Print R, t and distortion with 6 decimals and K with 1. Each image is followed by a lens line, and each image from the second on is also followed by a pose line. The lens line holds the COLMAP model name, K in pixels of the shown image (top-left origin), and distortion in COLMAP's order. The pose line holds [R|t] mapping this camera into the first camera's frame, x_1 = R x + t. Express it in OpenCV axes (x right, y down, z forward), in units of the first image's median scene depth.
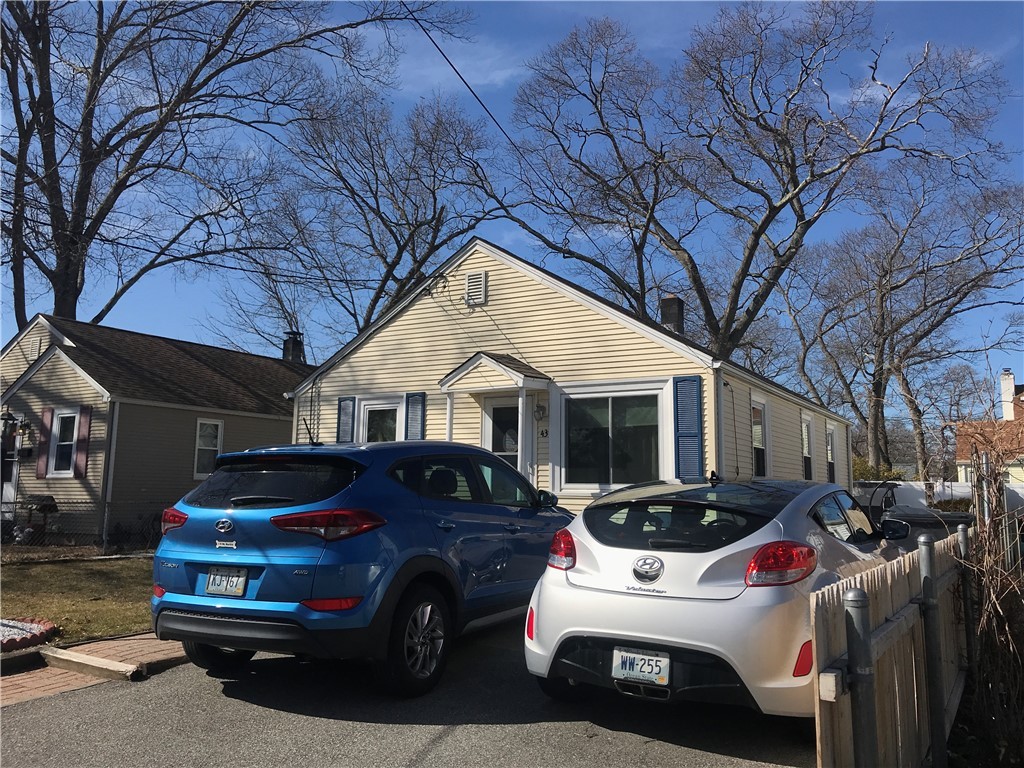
lens RADIAL K [[841.8, 0, 512.0], [0, 841.8, 384.0], [0, 0, 1]] dist [0.021175, 0.008426]
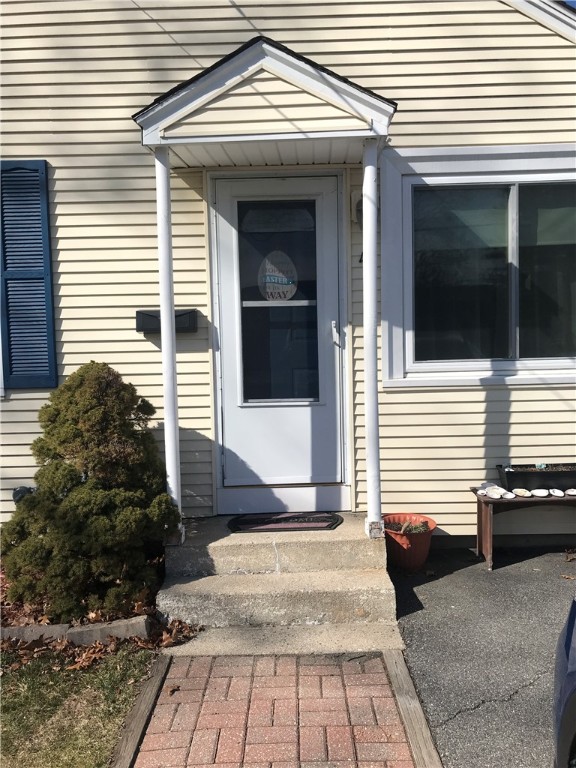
lens RADIAL K [[631.3, 0, 288.0], [0, 631.3, 384.0], [0, 0, 1]] dist [0.021175, 0.008426]
pose [[0.848750, -0.070243, 0.524108, -0.194038], [-0.026789, 0.984153, 0.175284, 0.067601], [-0.528115, -0.162812, 0.833419, 0.723921]]
